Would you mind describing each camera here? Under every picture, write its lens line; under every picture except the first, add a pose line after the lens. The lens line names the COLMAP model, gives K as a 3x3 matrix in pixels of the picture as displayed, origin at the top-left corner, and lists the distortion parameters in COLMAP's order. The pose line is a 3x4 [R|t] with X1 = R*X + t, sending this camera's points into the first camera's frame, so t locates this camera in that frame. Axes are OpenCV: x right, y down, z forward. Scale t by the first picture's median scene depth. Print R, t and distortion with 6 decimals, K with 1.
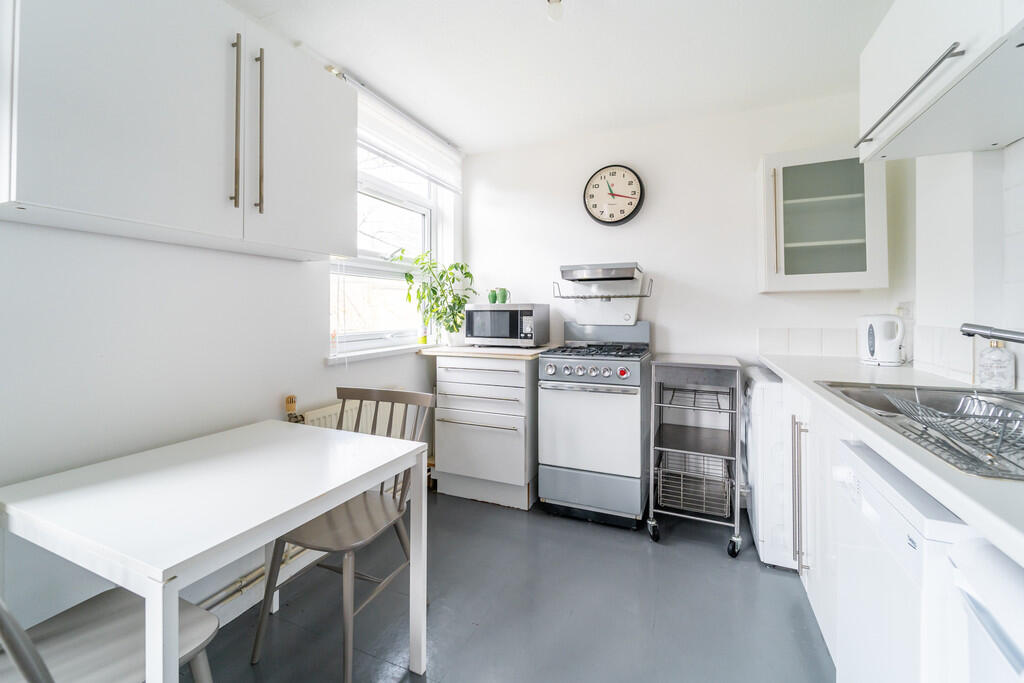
lens RADIAL K [[423.0, 0, 513.3], [0, 423.0, 313.3], [0, 0, 1]] dist [0.002143, 0.000230]
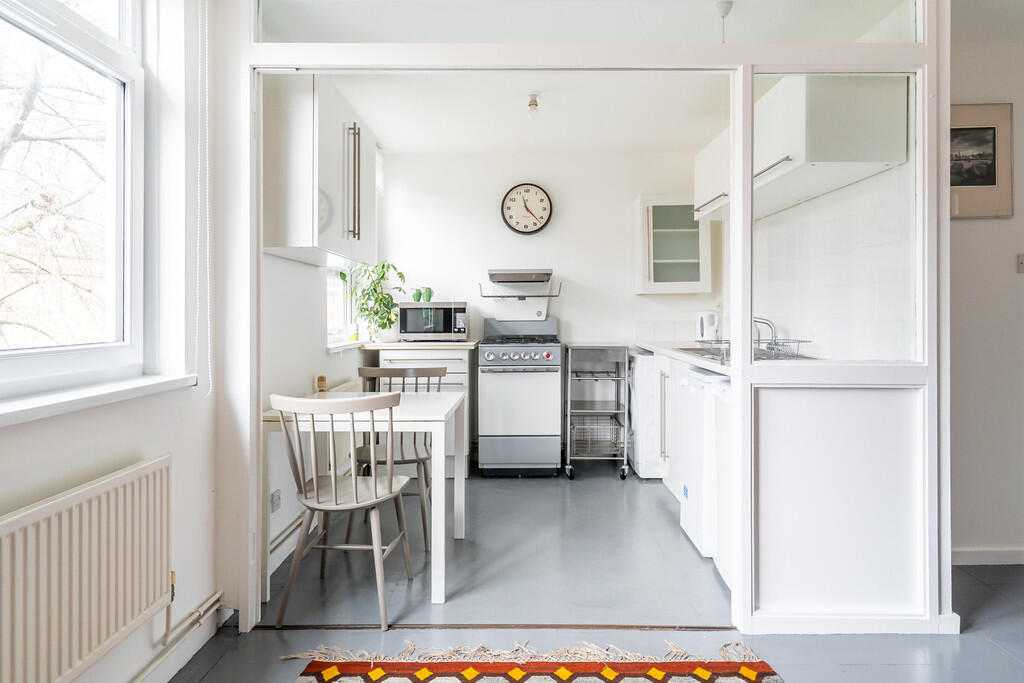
lens RADIAL K [[678.0, 0, 512.0], [0, 678.0, 341.5], [0, 0, 1]] dist [-0.001665, -0.000163]
pose [[0.921875, -0.018613, 0.387039, -0.551234], [0.004622, 0.999303, 0.037048, 0.016583], [-0.387459, -0.032365, 0.921319, -0.742648]]
